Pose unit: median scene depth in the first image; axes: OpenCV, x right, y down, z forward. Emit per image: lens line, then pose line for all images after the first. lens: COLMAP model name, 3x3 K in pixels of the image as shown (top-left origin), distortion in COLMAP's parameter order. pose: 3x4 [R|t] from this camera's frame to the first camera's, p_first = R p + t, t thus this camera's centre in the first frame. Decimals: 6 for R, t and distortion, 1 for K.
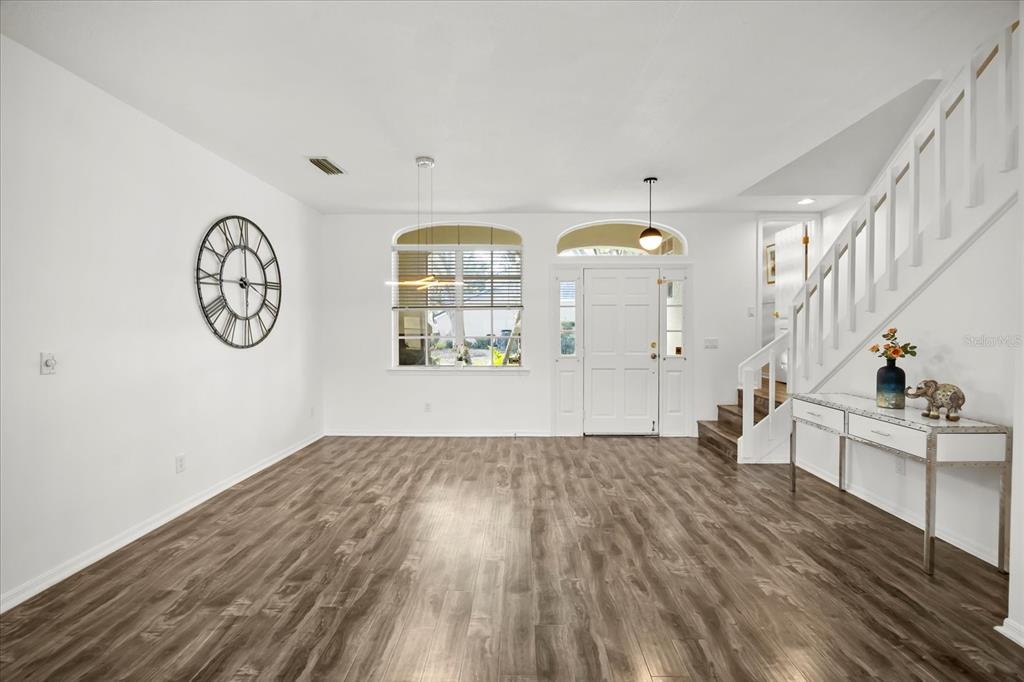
lens RADIAL K [[388.3, 0, 517.5], [0, 388.3, 339.6], [0, 0, 1]] dist [0.004006, 0.000178]
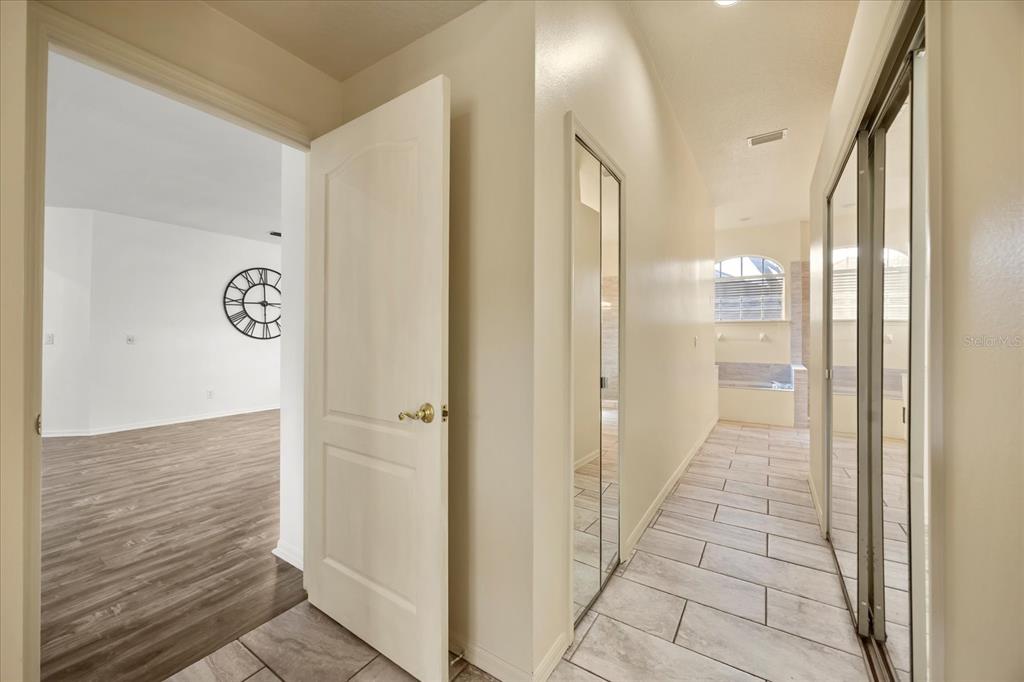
lens RADIAL K [[388.3, 0, 514.1], [0, 388.3, 335.5], [0, 0, 1]] dist [0.004006, 0.000178]
pose [[0.830129, 0.001000, -0.557571, 1.411333], [-0.022246, 0.999262, -0.031328, 0.039597], [0.557128, 0.038410, 0.829538, 0.157488]]
